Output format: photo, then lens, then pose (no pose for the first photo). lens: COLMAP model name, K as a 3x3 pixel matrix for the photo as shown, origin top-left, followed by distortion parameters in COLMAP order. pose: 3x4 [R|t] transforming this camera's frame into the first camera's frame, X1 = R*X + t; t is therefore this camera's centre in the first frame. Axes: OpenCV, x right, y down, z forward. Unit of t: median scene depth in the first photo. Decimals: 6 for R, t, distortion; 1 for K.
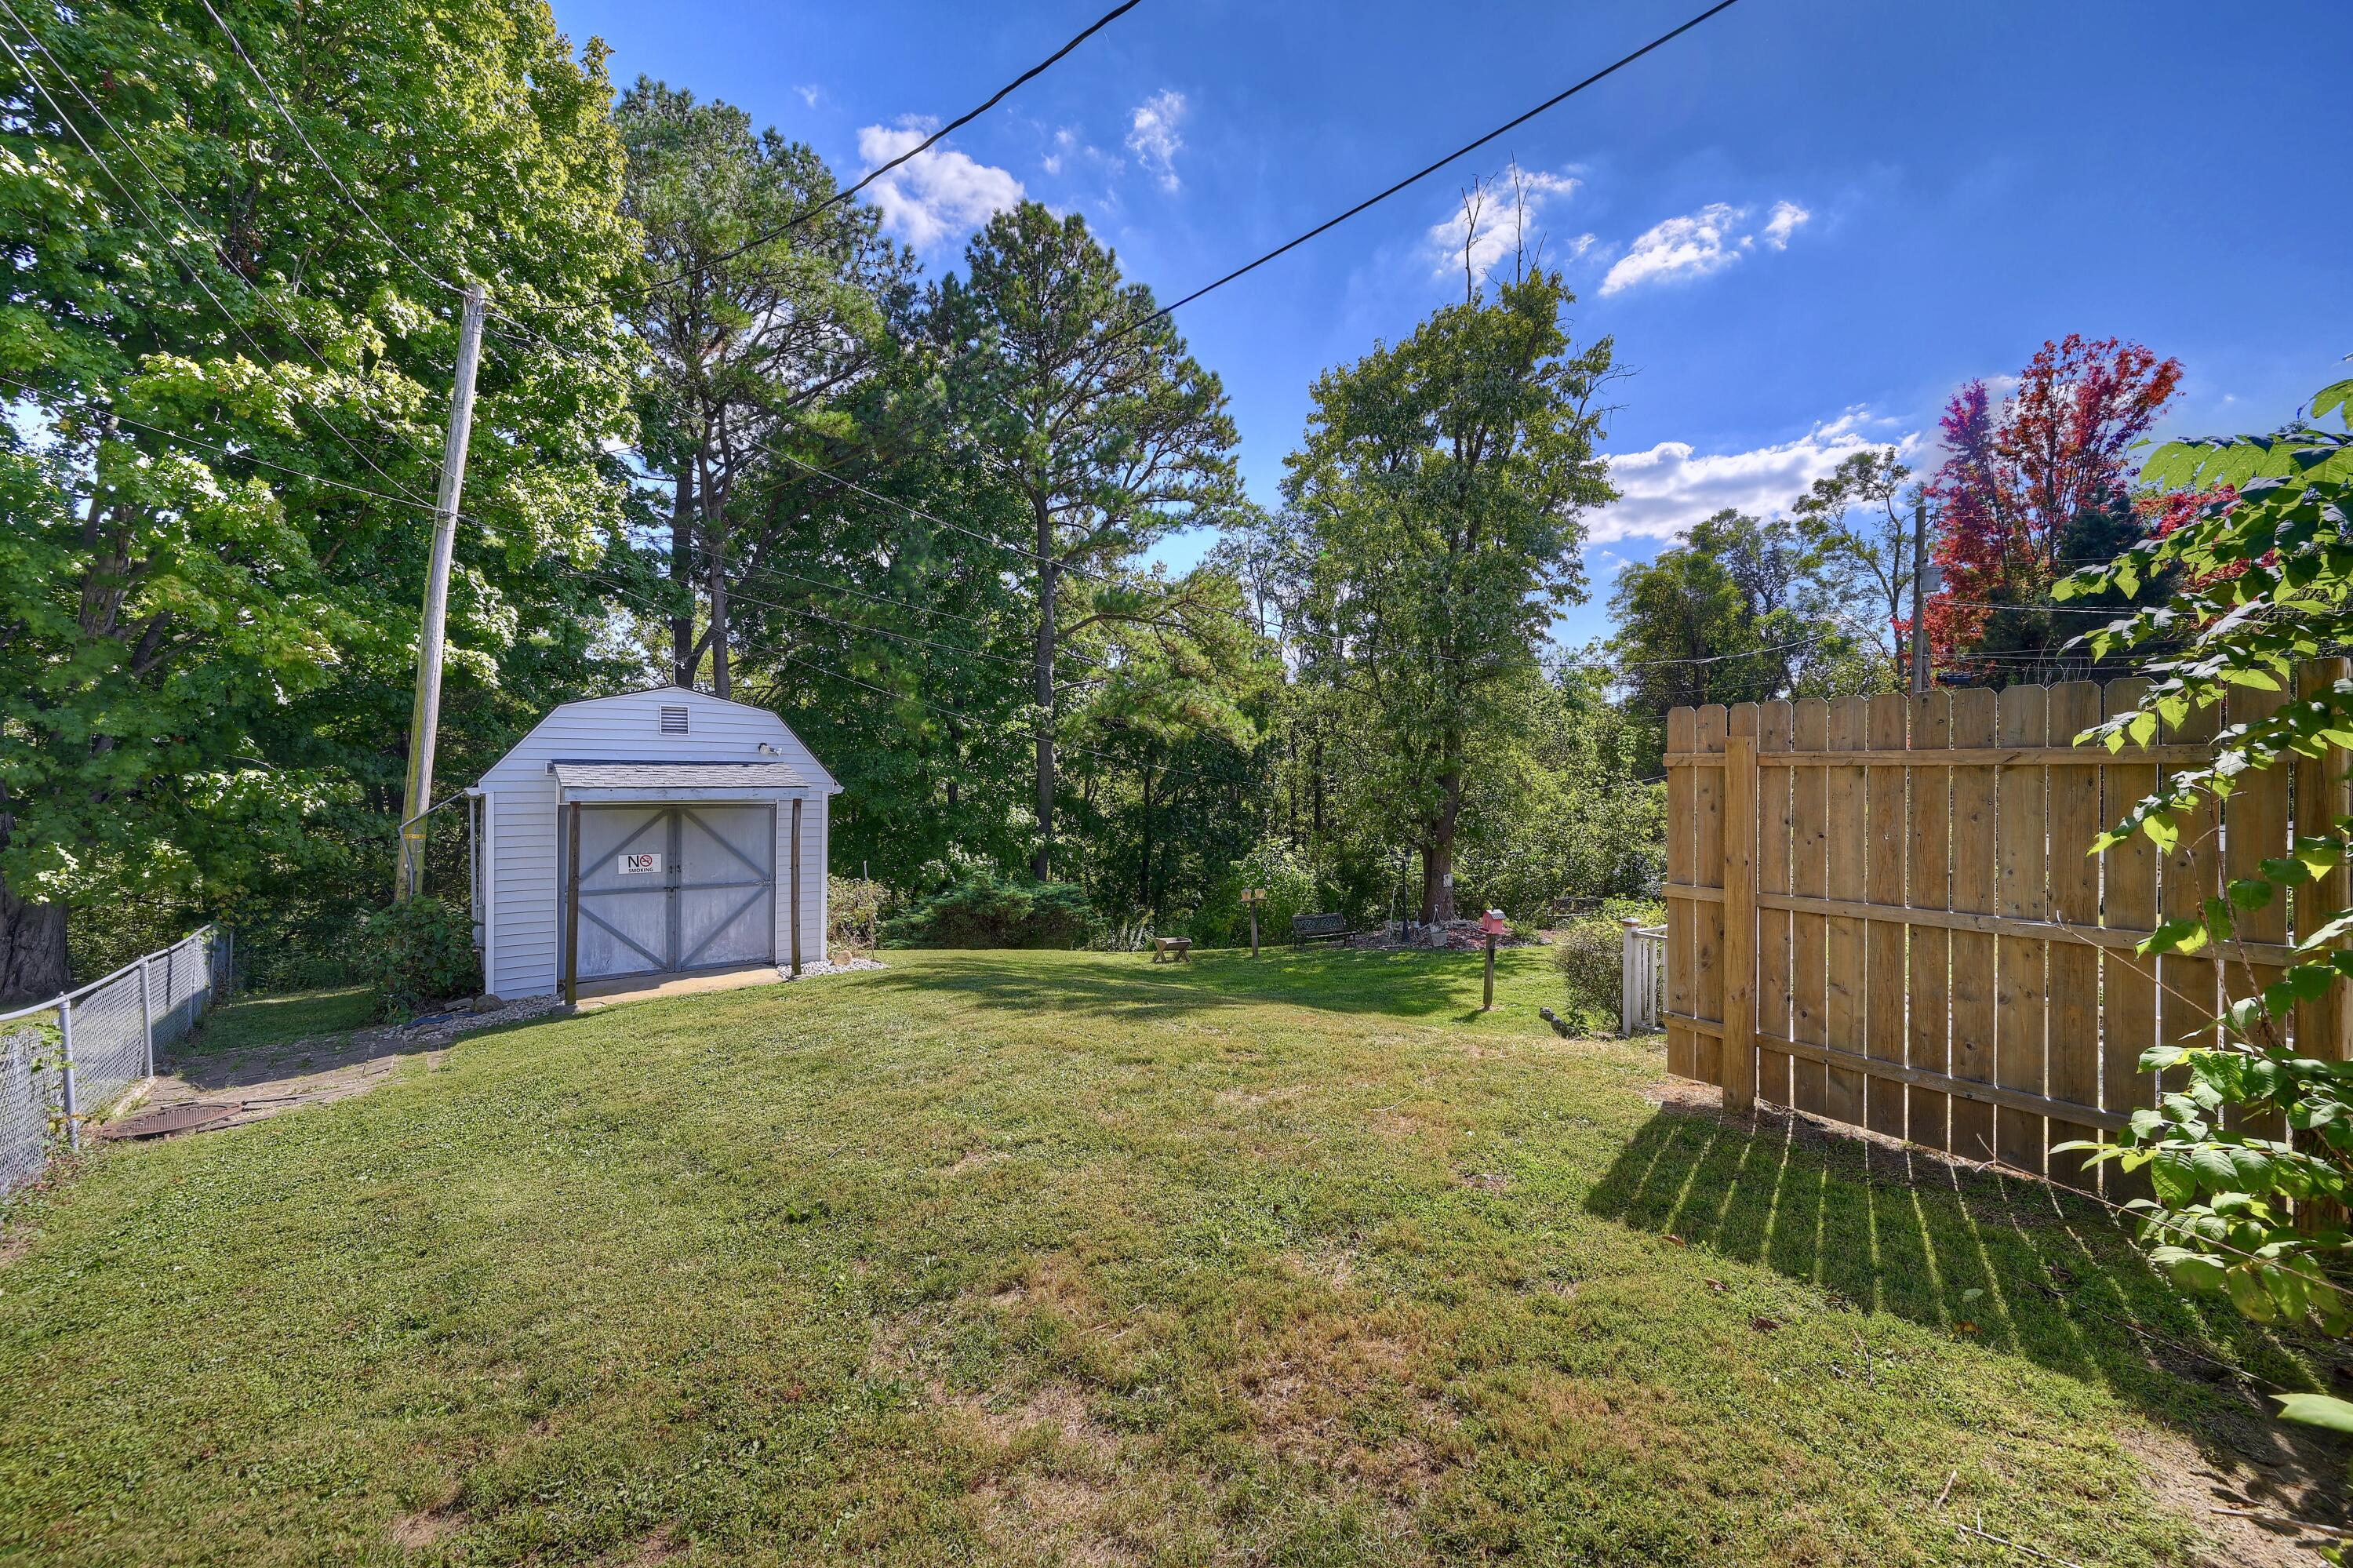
lens RADIAL K [[915.3, 0, 1179.4], [0, 915.3, 788.7], [0, 0, 1]] dist [0.003714, 0.000319]
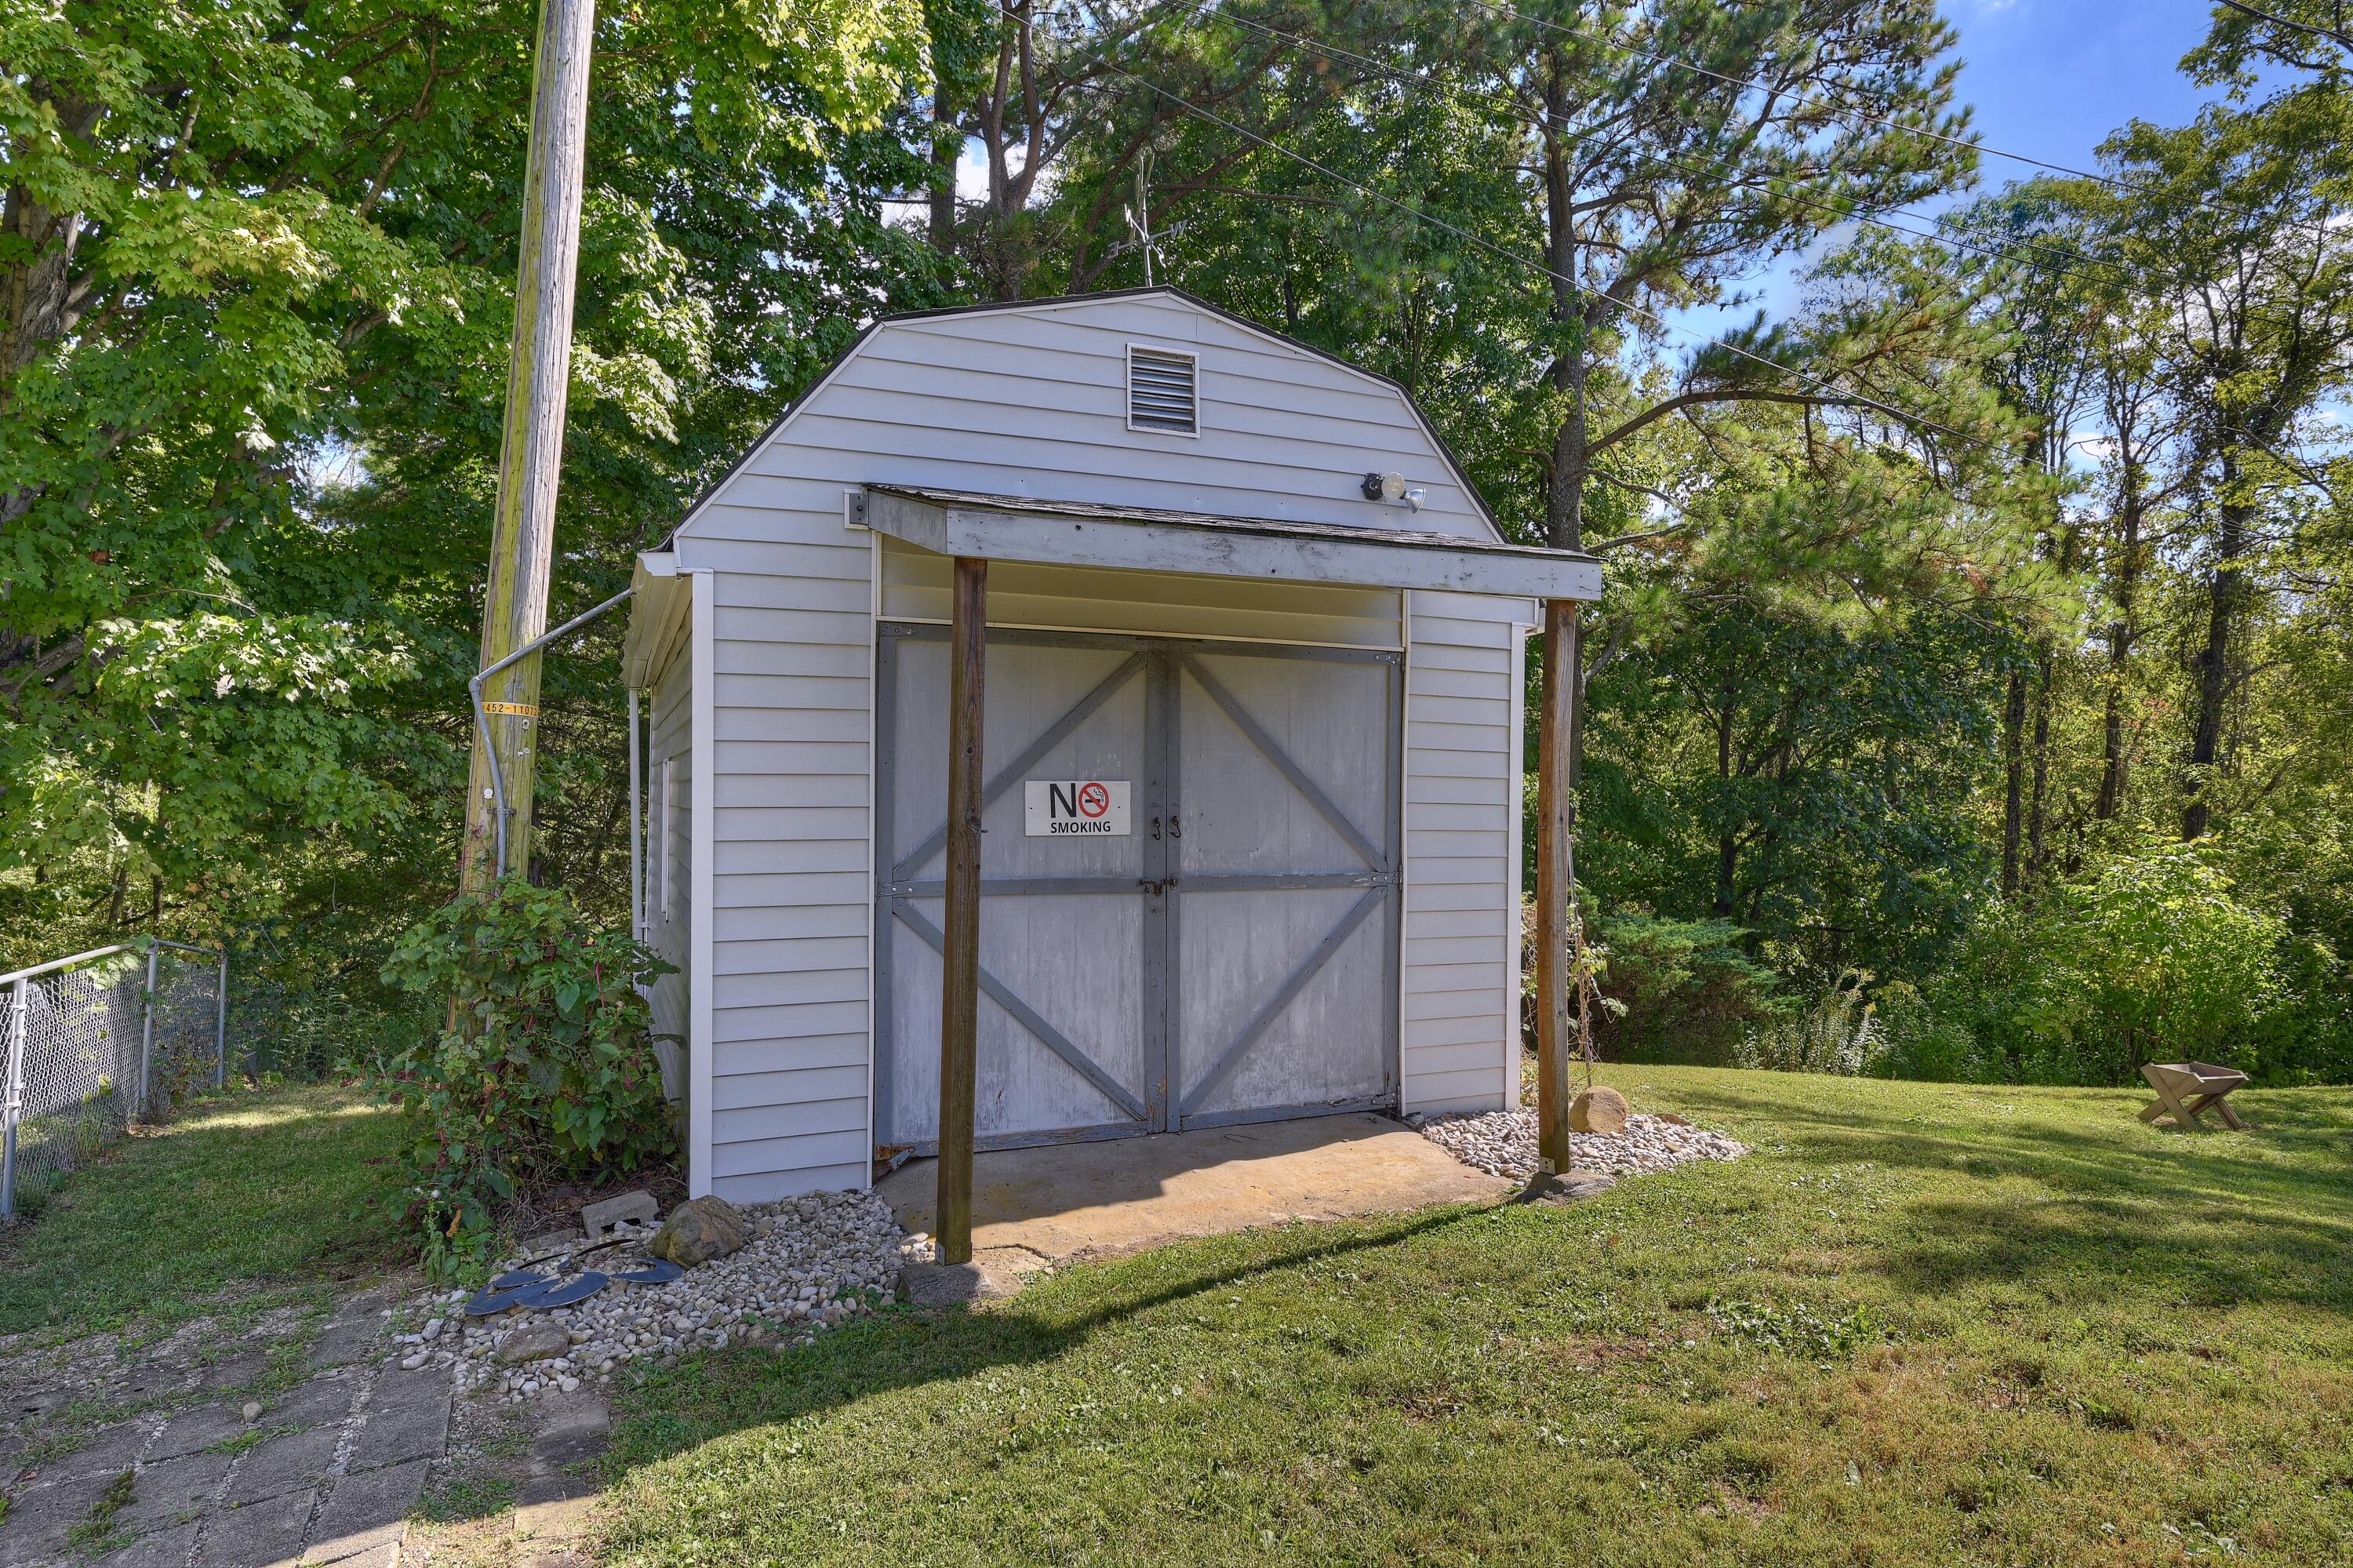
lens RADIAL K [[1349.0, 0, 1179.9], [0, 1349.0, 789.4], [0, 0, 1]] dist [0.008468, 0.001505]
pose [[0.968035, 0.002108, -0.250807, -0.418619], [-0.003373, 0.999984, -0.004614, 0.075582], [0.250794, 0.005312, 0.968026, 0.517717]]
